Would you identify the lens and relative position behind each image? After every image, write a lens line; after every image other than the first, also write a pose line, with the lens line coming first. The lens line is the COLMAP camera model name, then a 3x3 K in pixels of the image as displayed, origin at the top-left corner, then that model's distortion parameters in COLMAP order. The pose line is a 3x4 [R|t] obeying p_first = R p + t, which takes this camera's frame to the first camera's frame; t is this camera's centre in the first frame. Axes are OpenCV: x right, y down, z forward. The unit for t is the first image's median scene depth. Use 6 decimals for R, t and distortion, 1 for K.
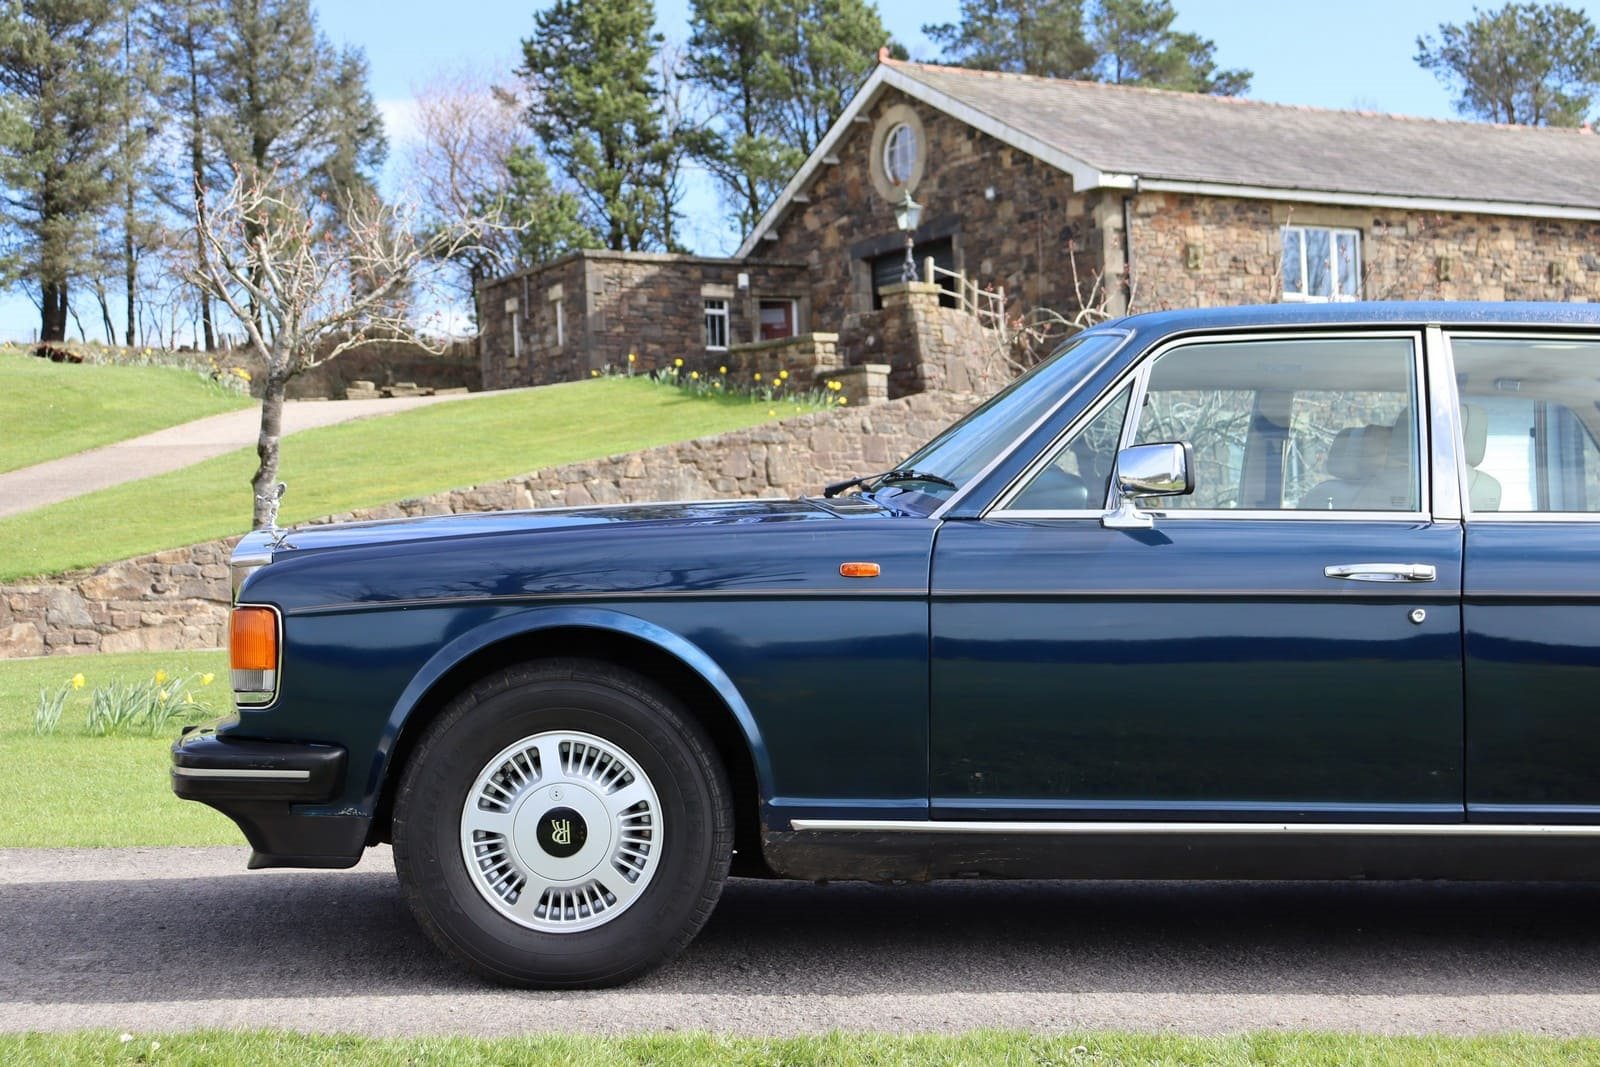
lens RADIAL K [[2311.6, 0, 783.6], [0, 2311.6, 546.2], [0, 0, 1]] dist [0.033171, 0.480265]
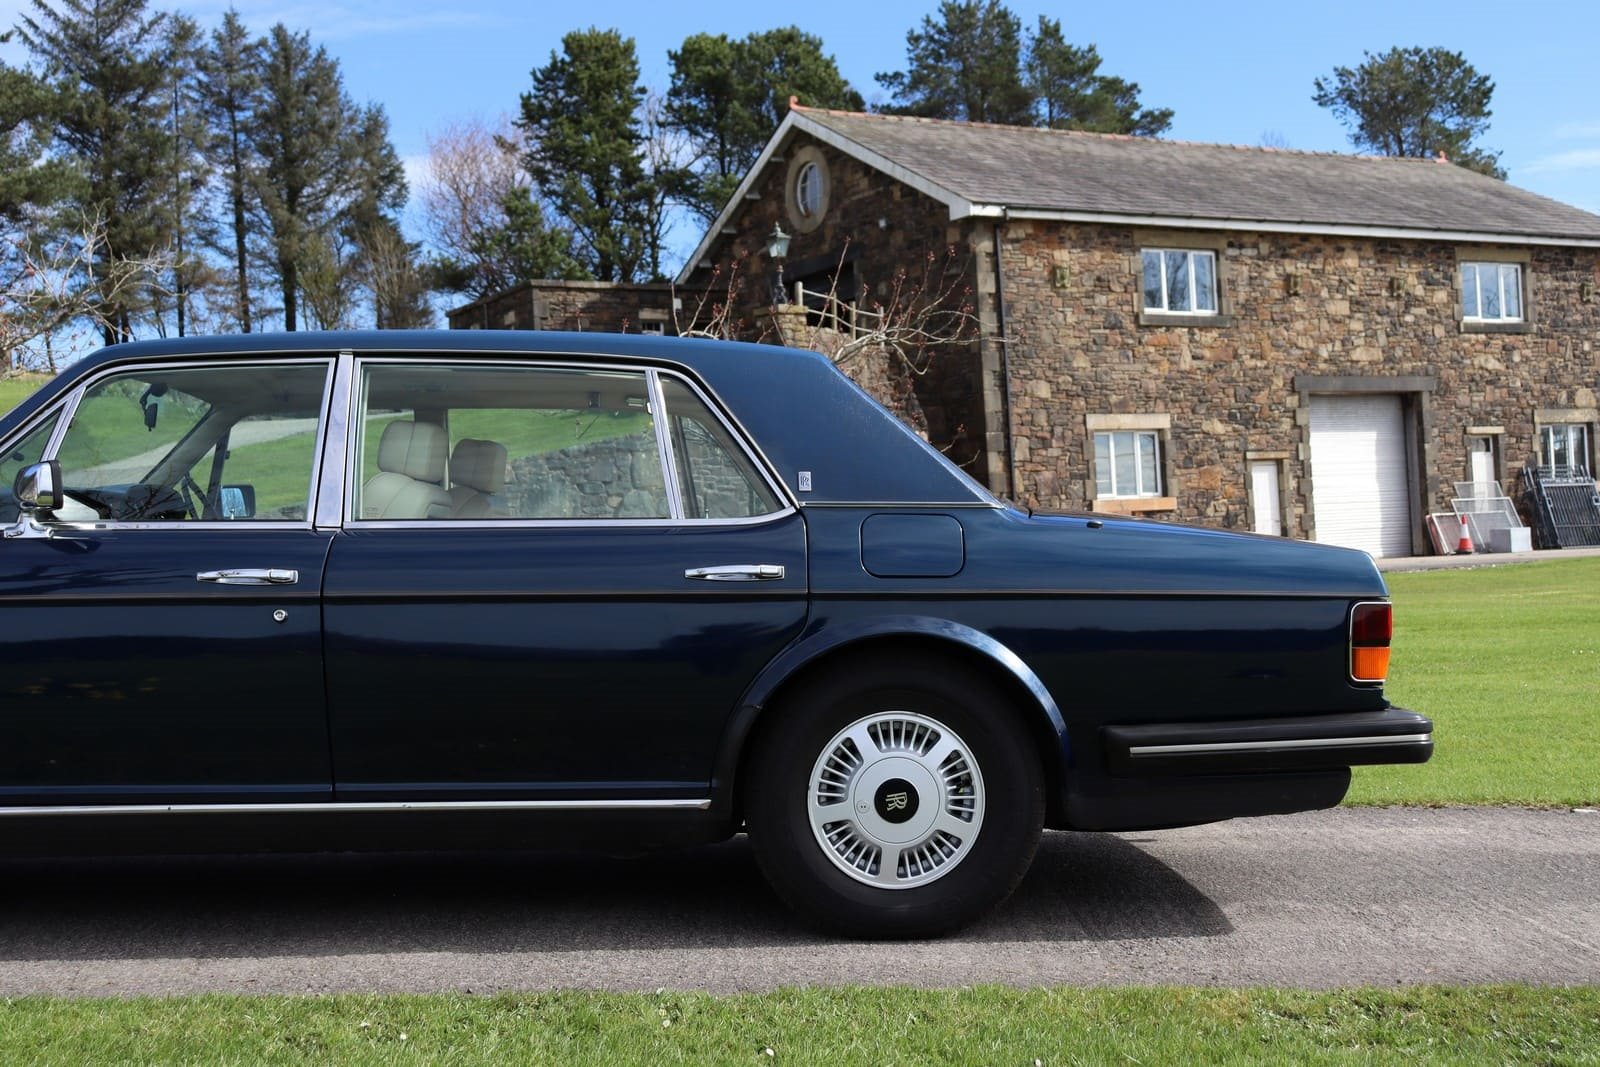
lens RADIAL K [[2054.5, 0, 830.1], [0, 2054.5, 536.6], [0, 0, 1]] dist [-0.005953, 0.326912]
pose [[0.999351, -0.013637, -0.033349, 0.070054], [0.013625, 0.999907, -0.000581, -0.000431], [0.033353, 0.000127, 0.999444, 0.003596]]
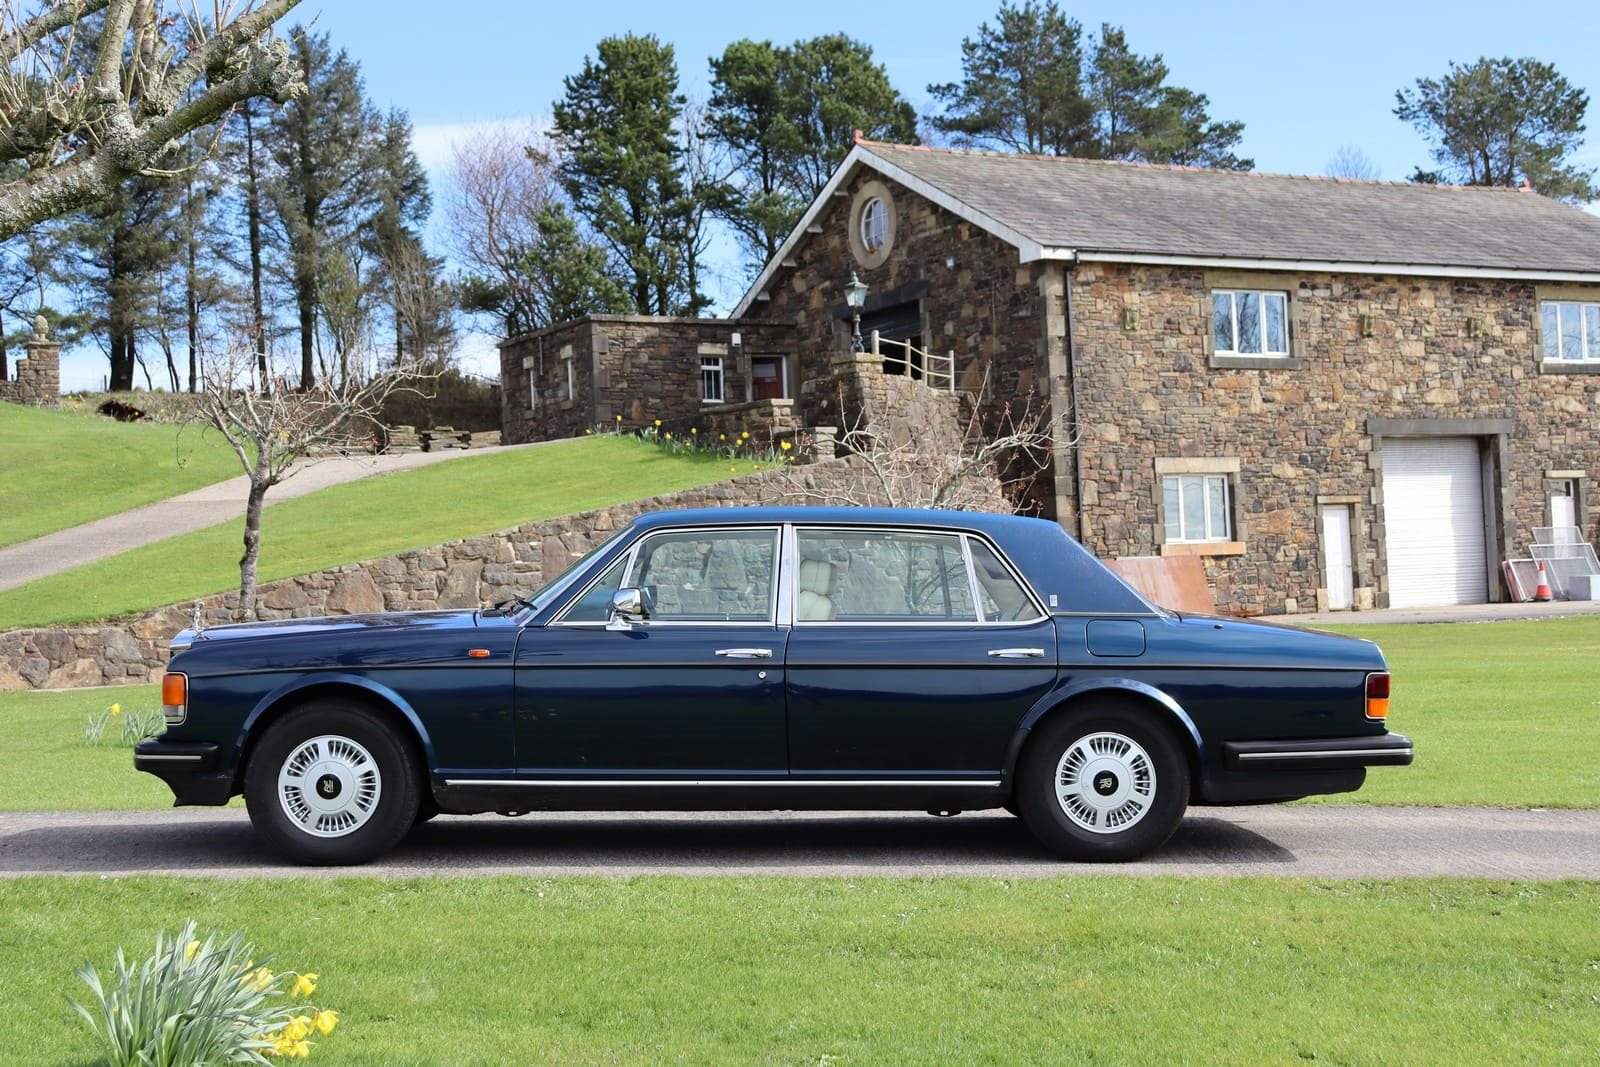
lens RADIAL K [[2456.6, 0, 806.6], [0, 2456.6, 537.4], [0, 0, 1]] dist [0.076943, 0.406948]
pose [[0.999220, -0.005697, -0.039079, 0.048505], [0.005396, 0.999955, -0.007818, -0.008693], [0.039122, 0.007601, 0.999206, -0.134239]]
